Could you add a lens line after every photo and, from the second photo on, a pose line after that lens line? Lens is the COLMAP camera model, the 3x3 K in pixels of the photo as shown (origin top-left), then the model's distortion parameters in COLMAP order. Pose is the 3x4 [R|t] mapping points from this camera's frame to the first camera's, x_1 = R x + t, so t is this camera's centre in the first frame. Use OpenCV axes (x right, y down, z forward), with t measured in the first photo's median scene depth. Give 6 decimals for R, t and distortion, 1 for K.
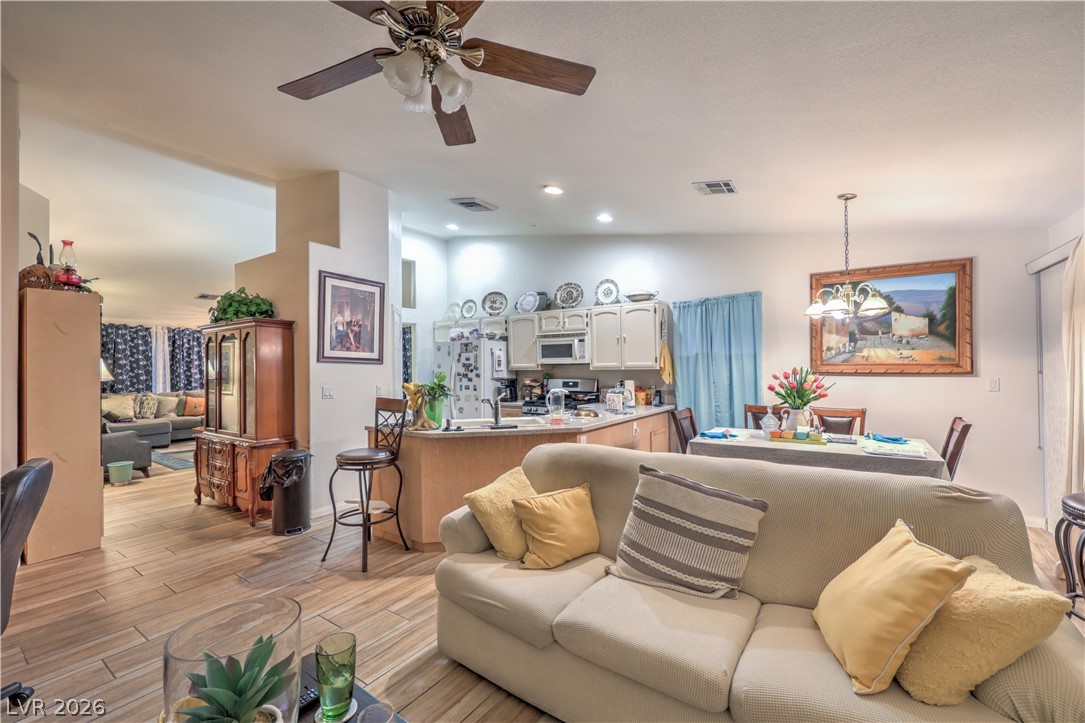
lens RADIAL K [[446.6, 0, 542.9], [0, 446.6, 366.5], [0, 0, 1]] dist [0.000320, 0.000018]
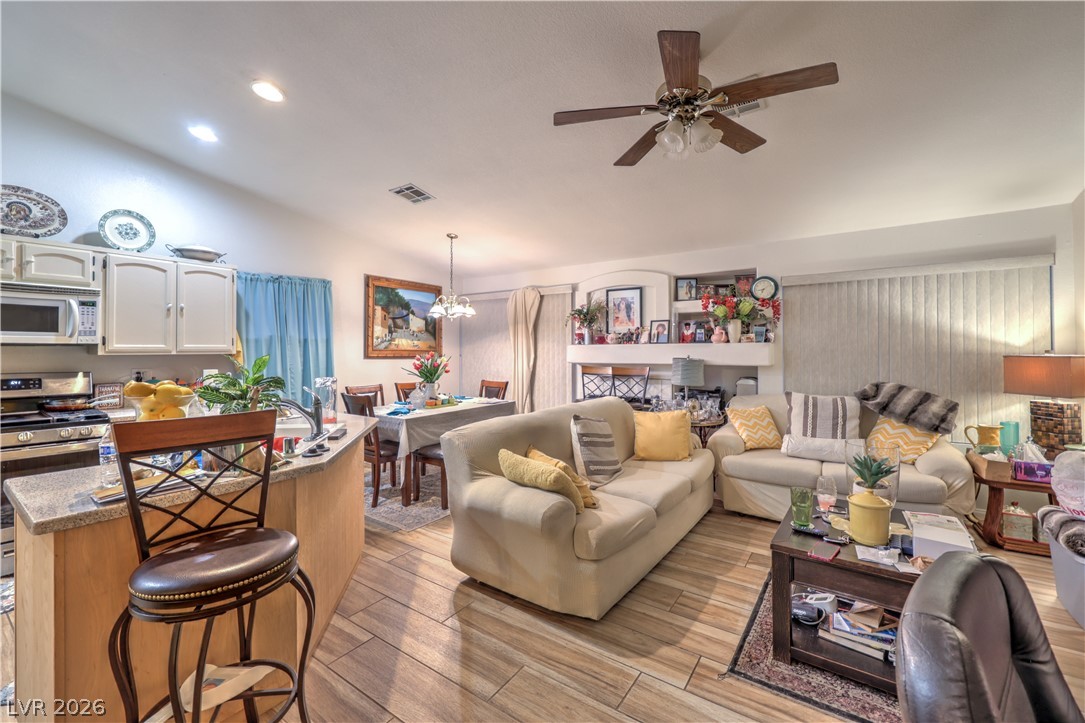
lens RADIAL K [[445.9, 0, 542.7], [0, 445.9, 348.5], [0, 0, 1]] dist [0.000213, 0.000034]
pose [[0.013726, 0.014037, 0.999807, -0.608256], [-0.000901, 0.999901, -0.014026, 0.008347], [-0.999905, -0.000708, 0.013738, 0.528937]]
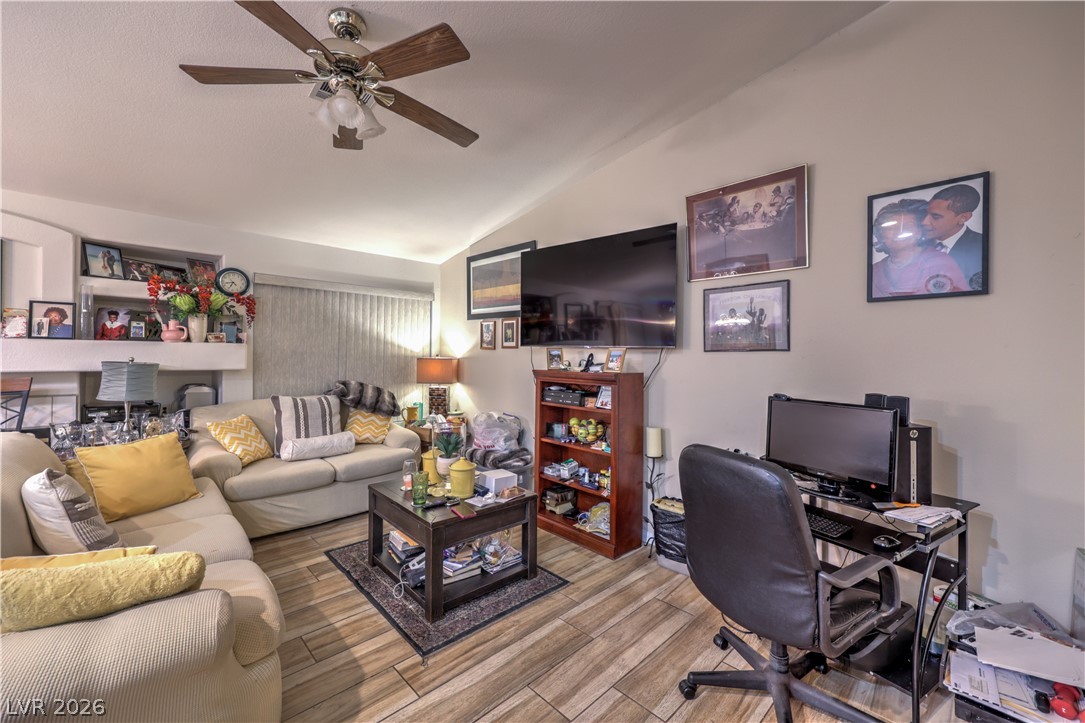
lens RADIAL K [[442.6, 0, 545.6], [0, 442.6, 356.1], [0, 0, 1]] dist [0.000376, 0.000029]
pose [[-0.979081, -0.002286, 0.203458, -0.386373], [-0.003065, 0.999989, -0.003515, 0.006824], [-0.203448, -0.004065, -0.979077, 0.775151]]
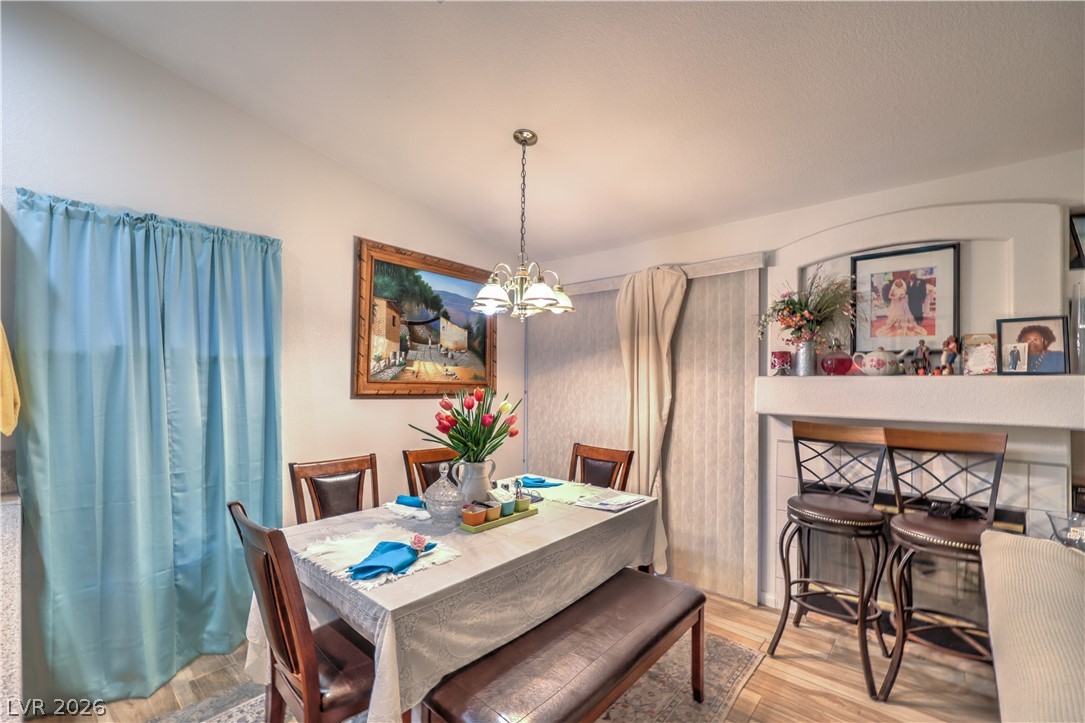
lens RADIAL K [[456.6, 0, 544.0], [0, 456.6, 374.6], [0, 0, 1]] dist [0.000108, 0.000034]
pose [[0.113706, 0.028202, 0.993114, -0.000821], [-0.014784, 0.999534, -0.026691, -0.000949], [-0.993404, -0.011647, 0.114070, 0.689775]]
